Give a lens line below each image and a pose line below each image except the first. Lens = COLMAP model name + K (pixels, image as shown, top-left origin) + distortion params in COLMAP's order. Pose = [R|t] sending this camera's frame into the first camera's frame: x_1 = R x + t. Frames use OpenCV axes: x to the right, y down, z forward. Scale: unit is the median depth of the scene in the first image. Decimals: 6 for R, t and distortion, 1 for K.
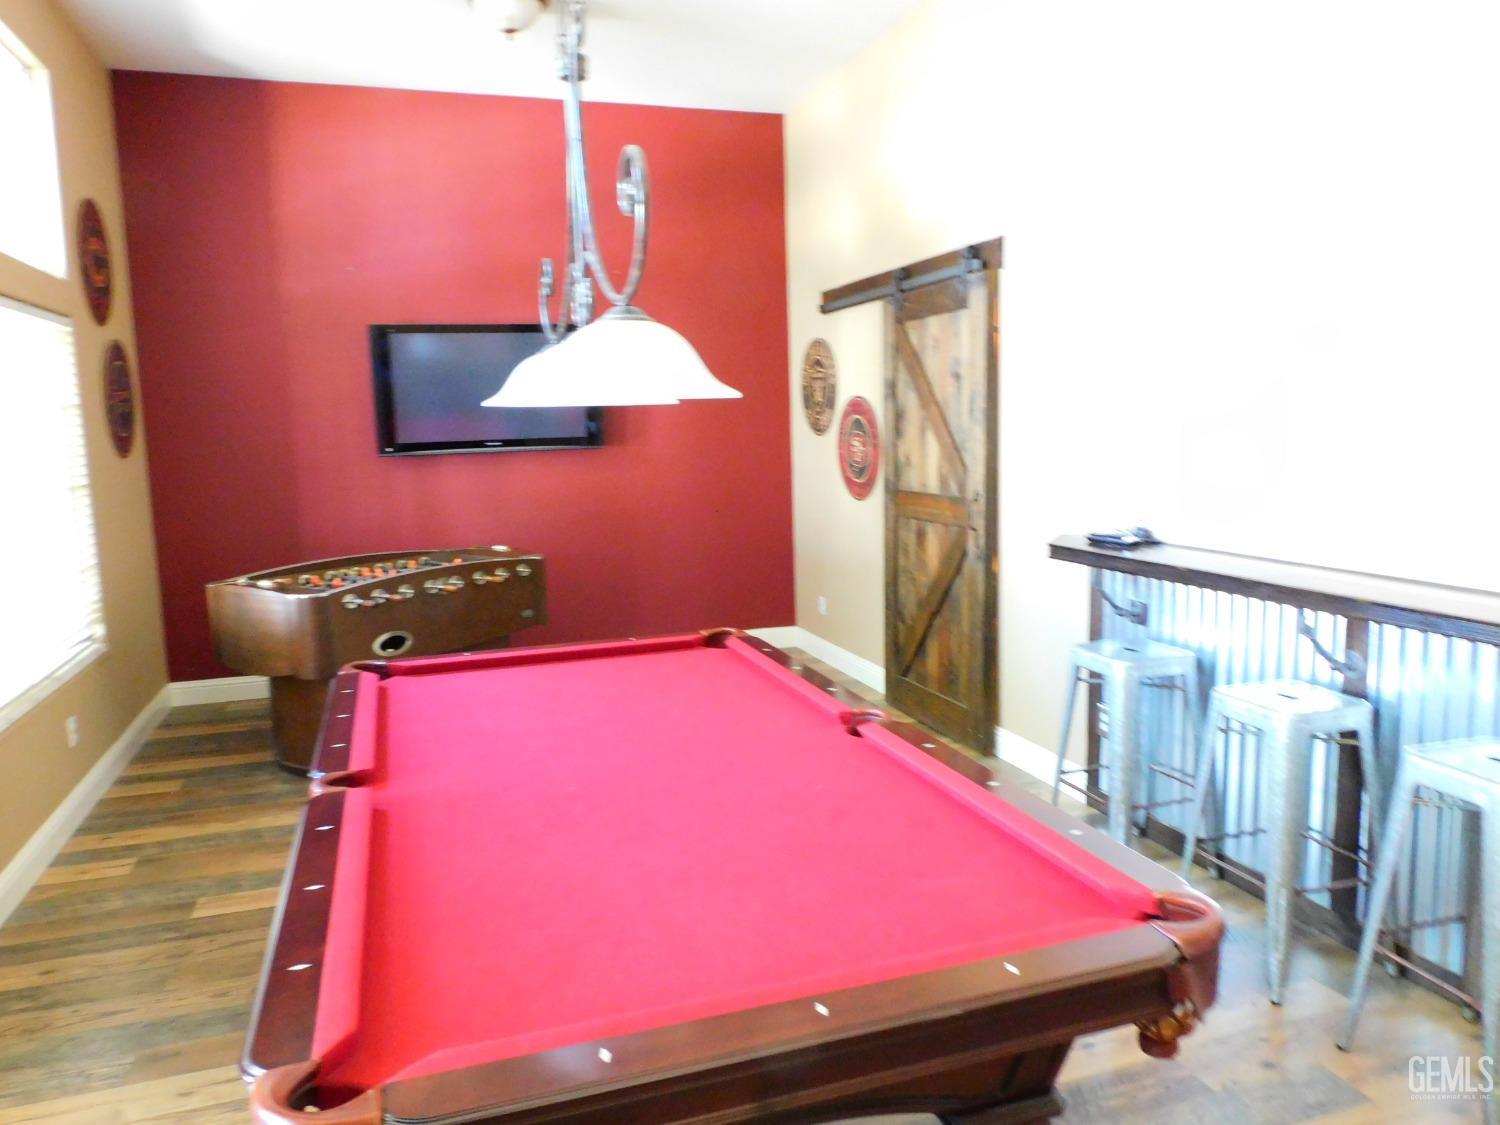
lens RADIAL K [[1077.6, 0, 749.4], [0, 1077.6, 566.0], [0, 0, 1]] dist [0.001828, -0.008078]
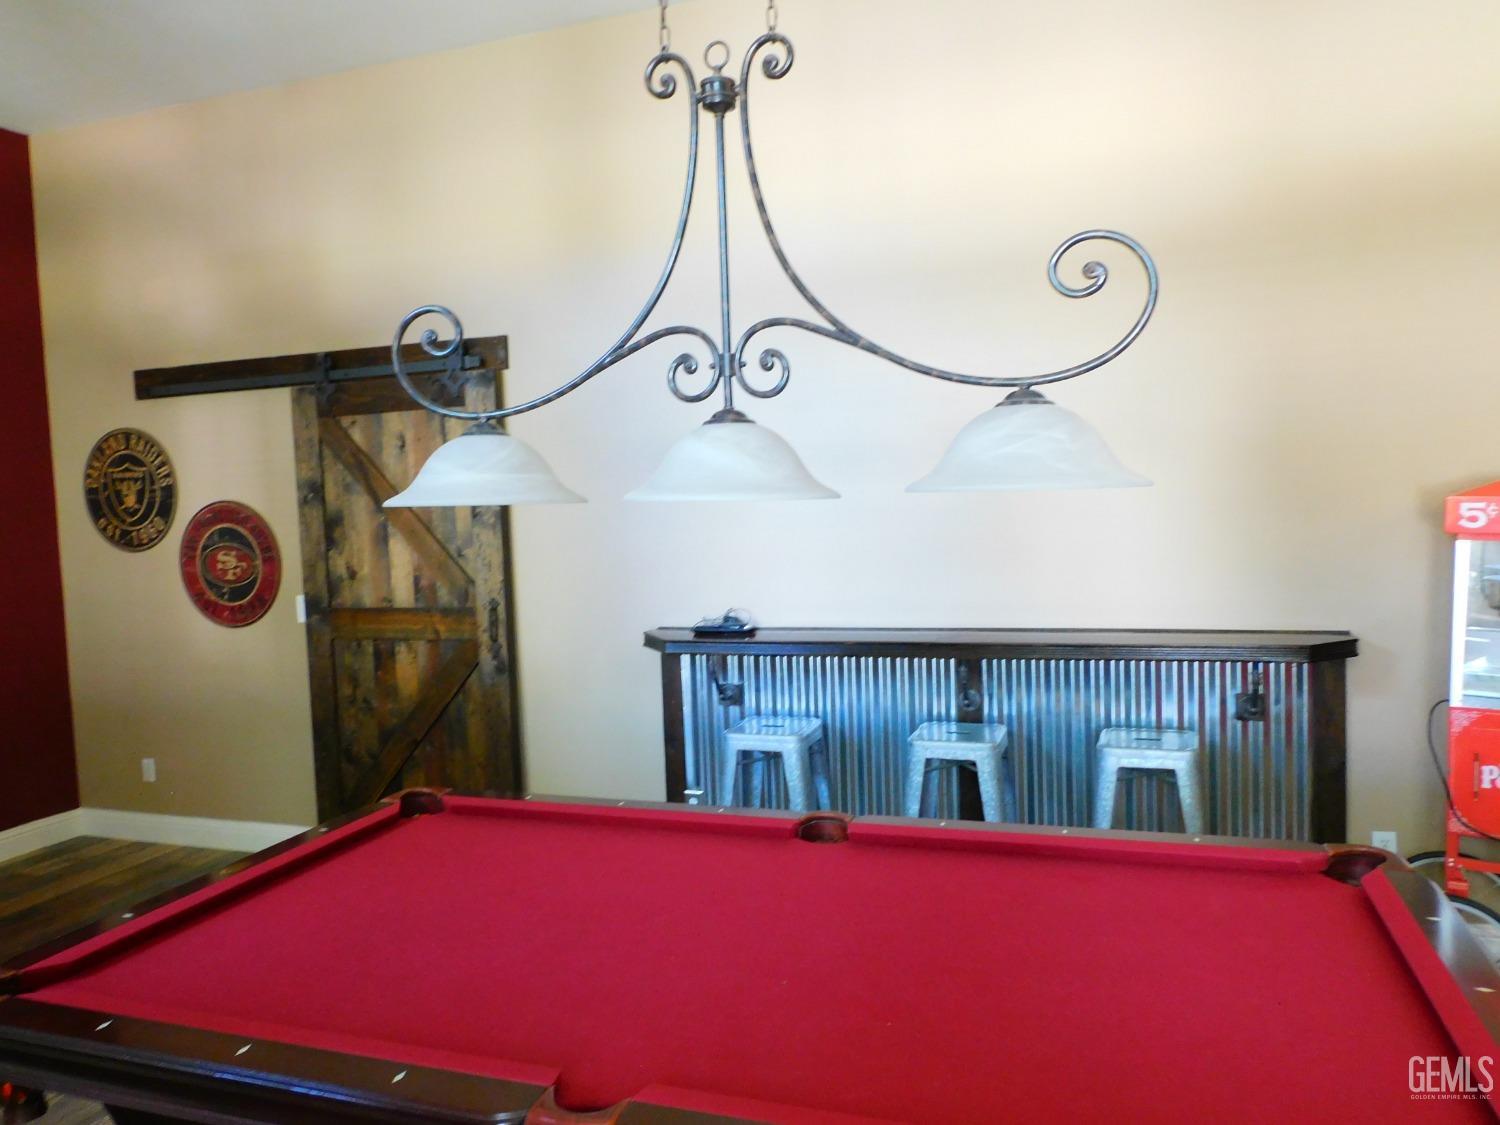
lens RADIAL K [[1077.6, 0, 749.6], [0, 1077.6, 558.5], [0, 0, 1]] dist [0.001828, -0.008078]
pose [[0.609426, -0.036297, 0.792012, -0.331877], [0.125952, 0.990698, -0.051513, -0.023778], [-0.782775, 0.131149, 0.608329, 0.212636]]
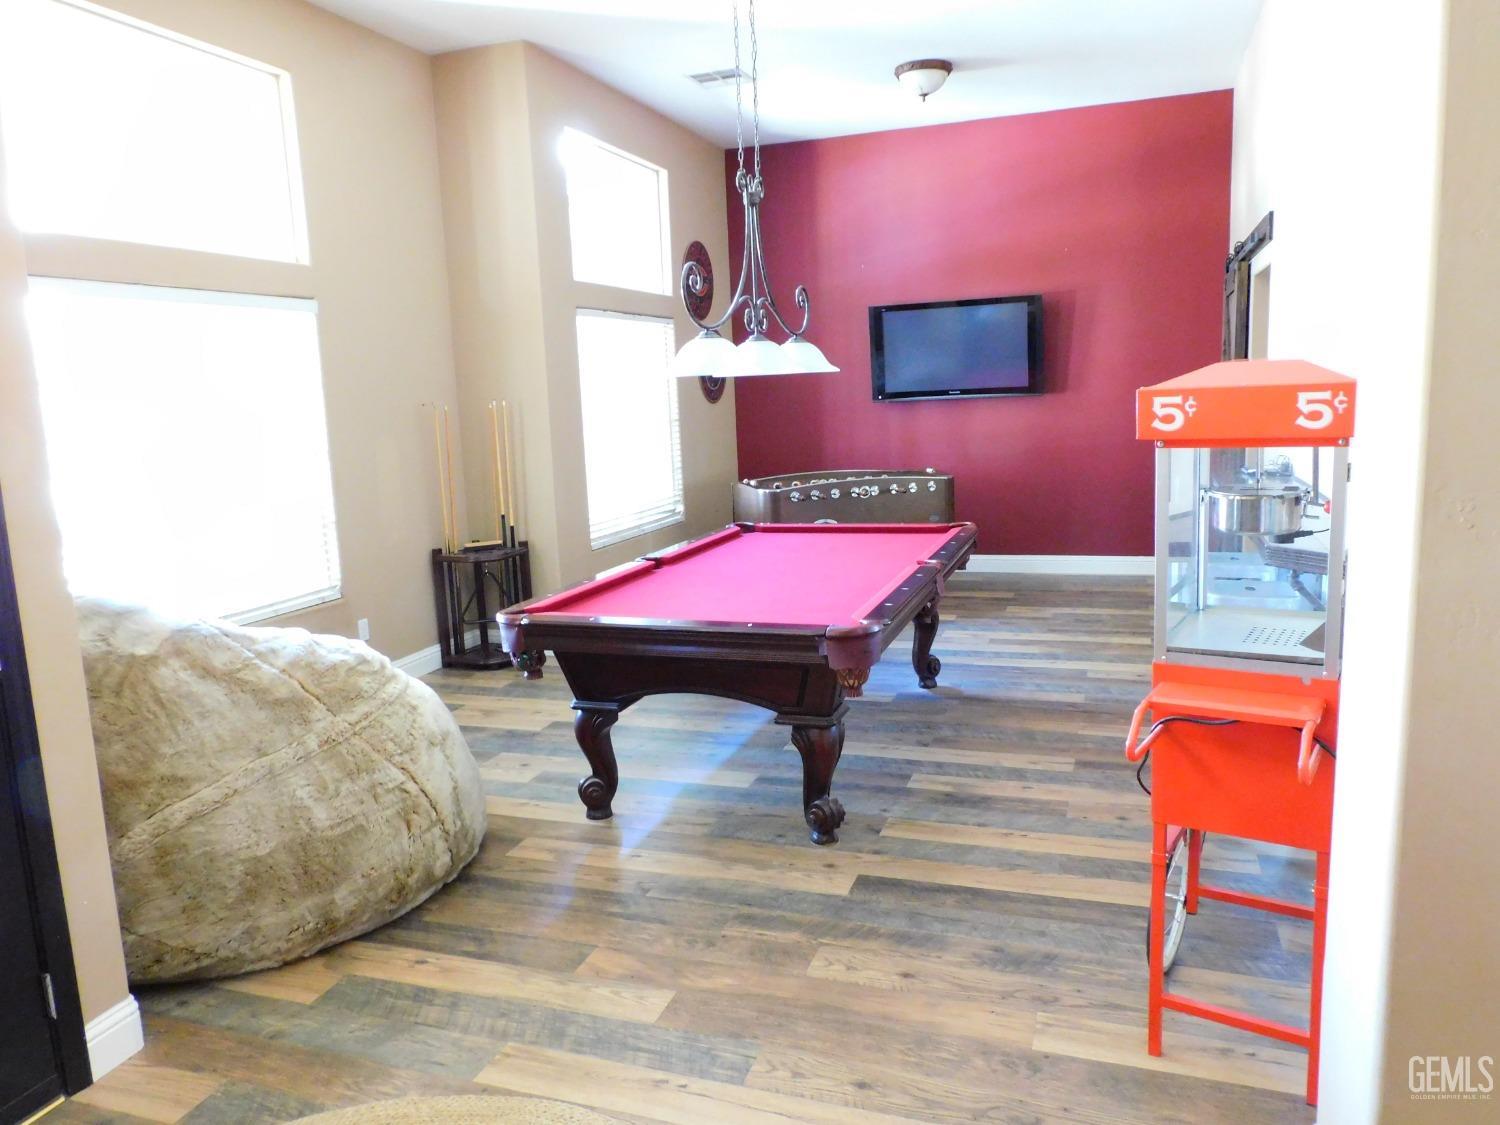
lens RADIAL K [[1077.6, 0, 748.5], [0, 1077.6, 563.3], [0, 0, 1]] dist [0.001828, -0.008078]
pose [[0.800288, 0.088494, -0.593050, 0.425446], [-0.059302, 0.995882, 0.068579, 0.022271], [0.596677, -0.019714, 0.802239, -0.243642]]
